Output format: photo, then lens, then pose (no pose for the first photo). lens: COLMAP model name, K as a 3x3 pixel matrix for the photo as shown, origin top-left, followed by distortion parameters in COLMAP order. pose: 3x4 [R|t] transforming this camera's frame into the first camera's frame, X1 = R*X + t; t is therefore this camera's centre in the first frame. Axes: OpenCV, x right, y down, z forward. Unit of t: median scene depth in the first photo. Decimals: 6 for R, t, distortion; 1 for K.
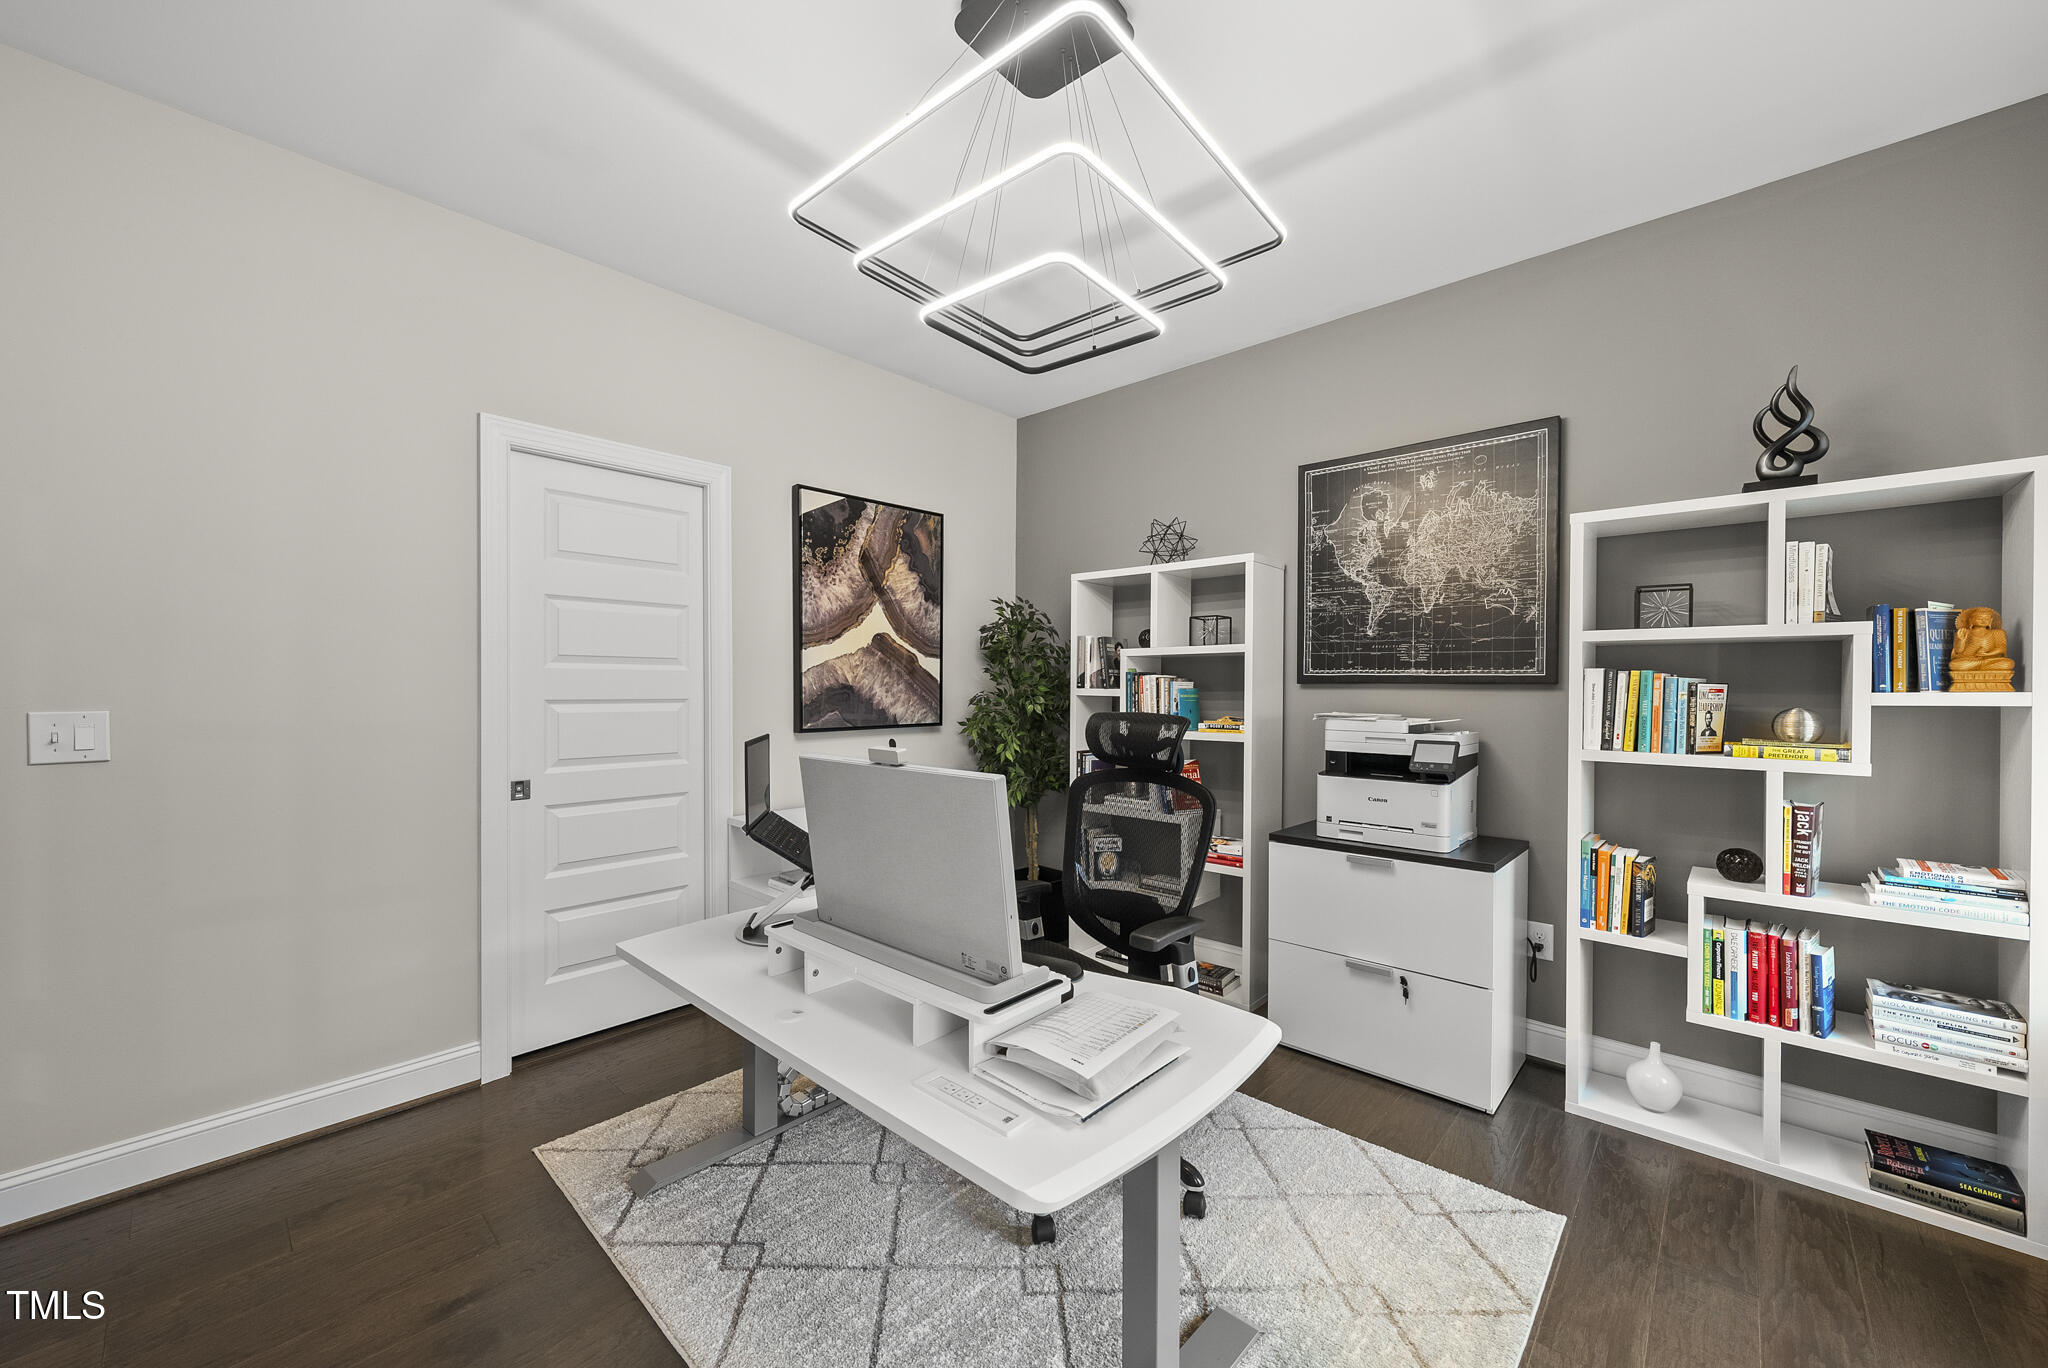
lens RADIAL K [[773.7, 0, 1018.8], [0, 773.7, 691.8], [0, 0, 1]] dist [0.000251, 0.000149]
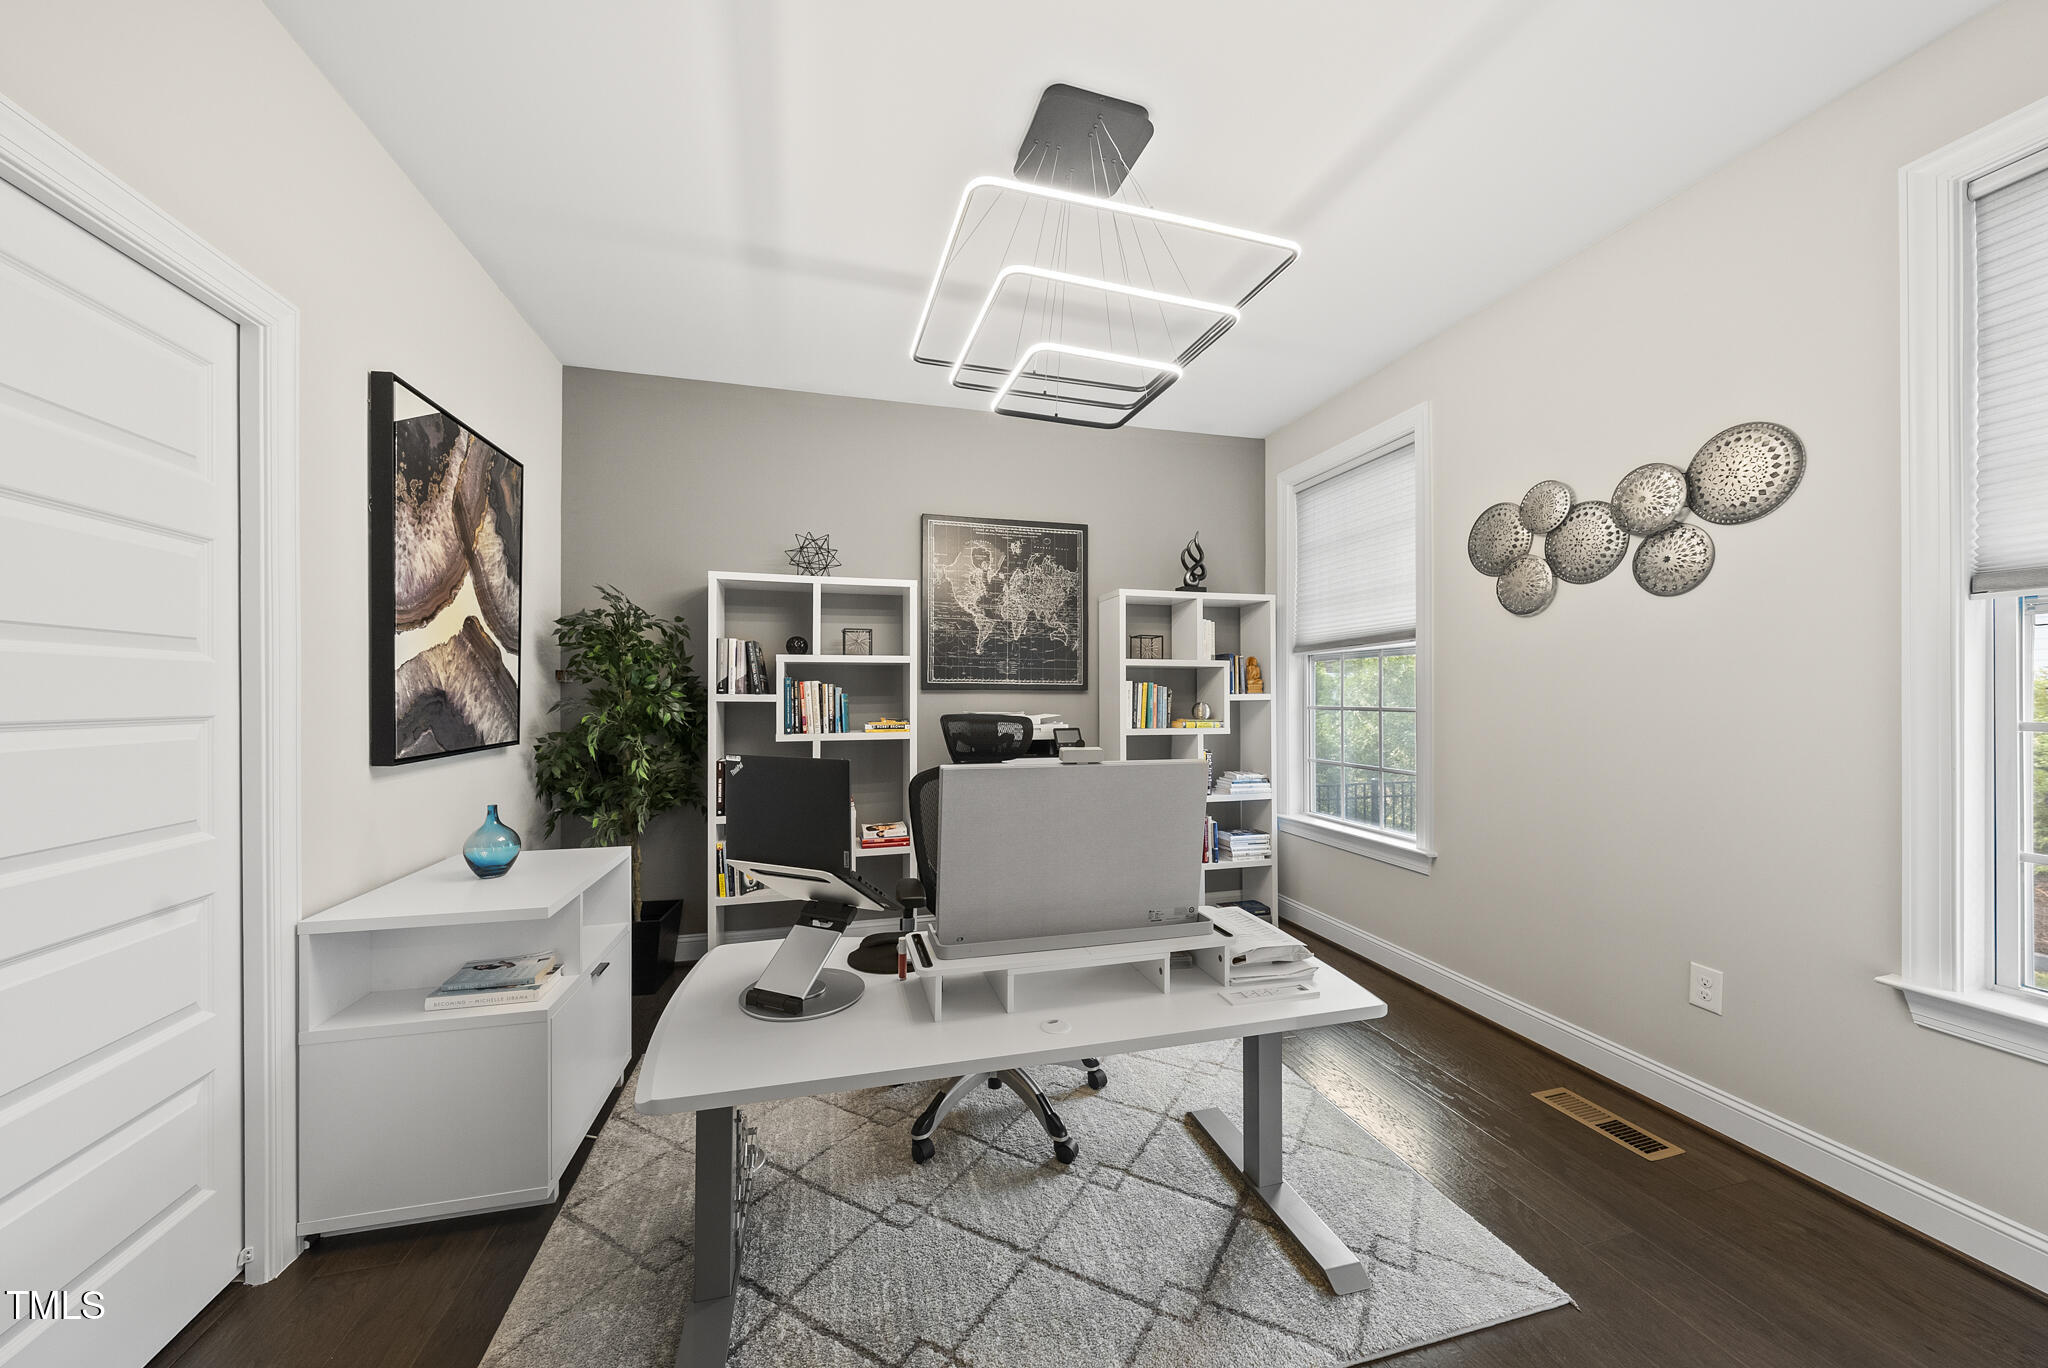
lens RADIAL K [[708.0, 0, 1028.3], [0, 708.0, 689.8], [0, 0, 1]] dist [-0.002815, 0.000235]
pose [[0.533425, 0.002087, 0.845845, -0.519063], [0.006367, 0.999959, -0.006482, -0.001840], [-0.845824, 0.008843, 0.533390, 0.264189]]
